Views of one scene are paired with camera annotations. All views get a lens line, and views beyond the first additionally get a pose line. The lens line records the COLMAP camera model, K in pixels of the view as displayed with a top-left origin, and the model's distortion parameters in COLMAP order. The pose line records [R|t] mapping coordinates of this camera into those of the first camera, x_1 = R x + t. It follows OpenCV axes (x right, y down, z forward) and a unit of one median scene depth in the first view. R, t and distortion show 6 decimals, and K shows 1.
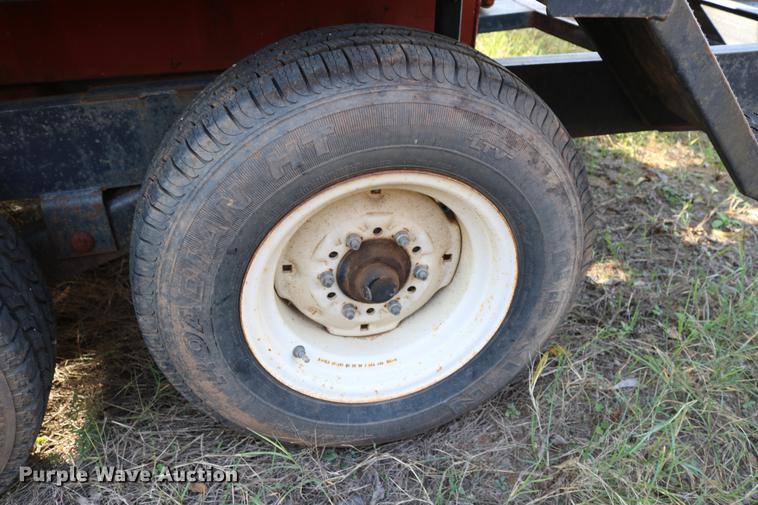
lens RADIAL K [[620.1, 0, 379.0], [0, 620.1, 252.5], [0, 0, 1]] dist [-0.159621, 0.124880]
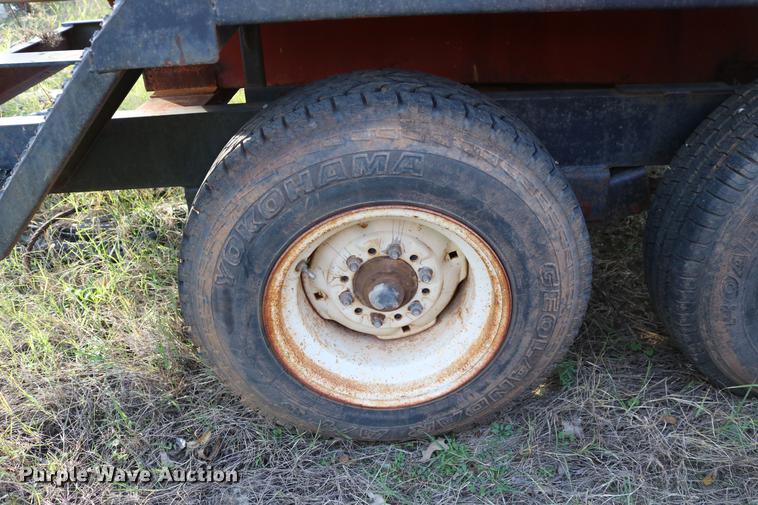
lens RADIAL K [[620.1, 0, 379.0], [0, 620.1, 252.5], [0, 0, 1]] dist [-0.159621, 0.124880]
pose [[0.975403, 0.074223, -0.207556, -0.698771], [-0.087862, 0.994485, -0.057269, 0.196128], [0.202161, 0.074097, 0.976545, -0.321913]]
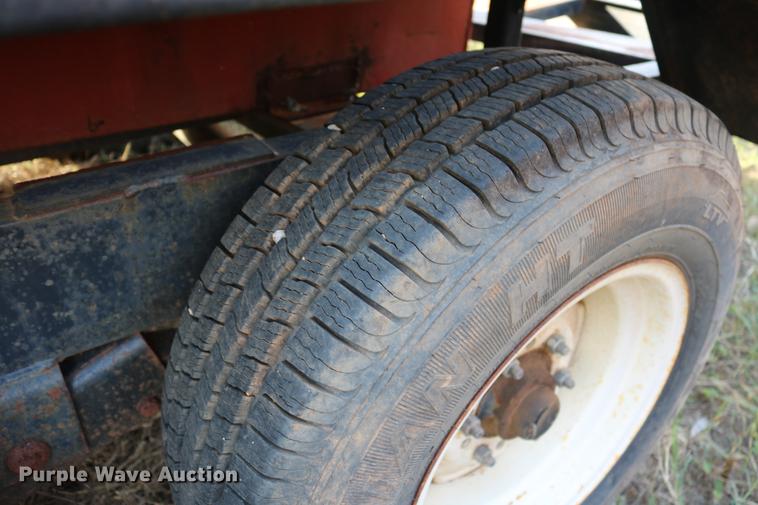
lens RADIAL K [[620.1, 0, 379.0], [0, 620.1, 252.5], [0, 0, 1]] dist [-0.159621, 0.124880]
pose [[0.928277, -0.164014, 0.333768, -0.377009], [0.170240, 0.985344, 0.010729, -0.171983], [-0.330636, 0.046861, 0.942594, 0.396718]]
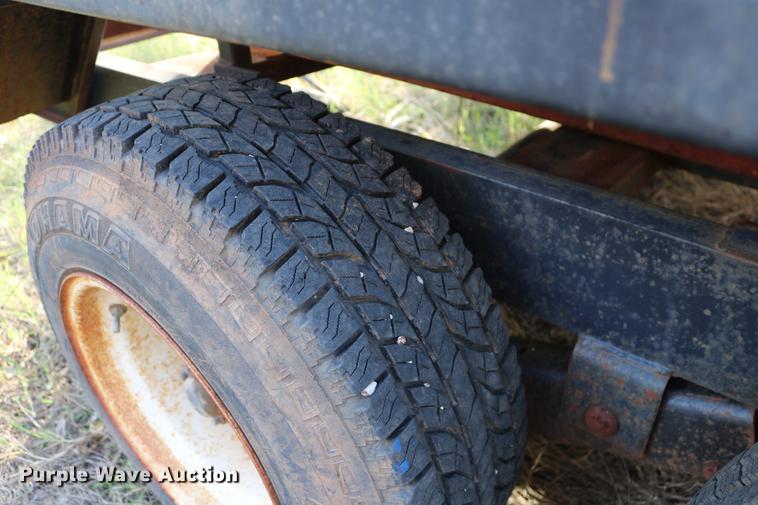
lens RADIAL K [[620.1, 0, 379.0], [0, 620.1, 252.5], [0, 0, 1]] dist [-0.159621, 0.124880]
pose [[0.604820, 0.421073, -0.675936, -0.304524], [-0.424685, 0.888557, 0.173521, -0.207562], [0.673673, 0.182111, 0.716241, 0.375984]]
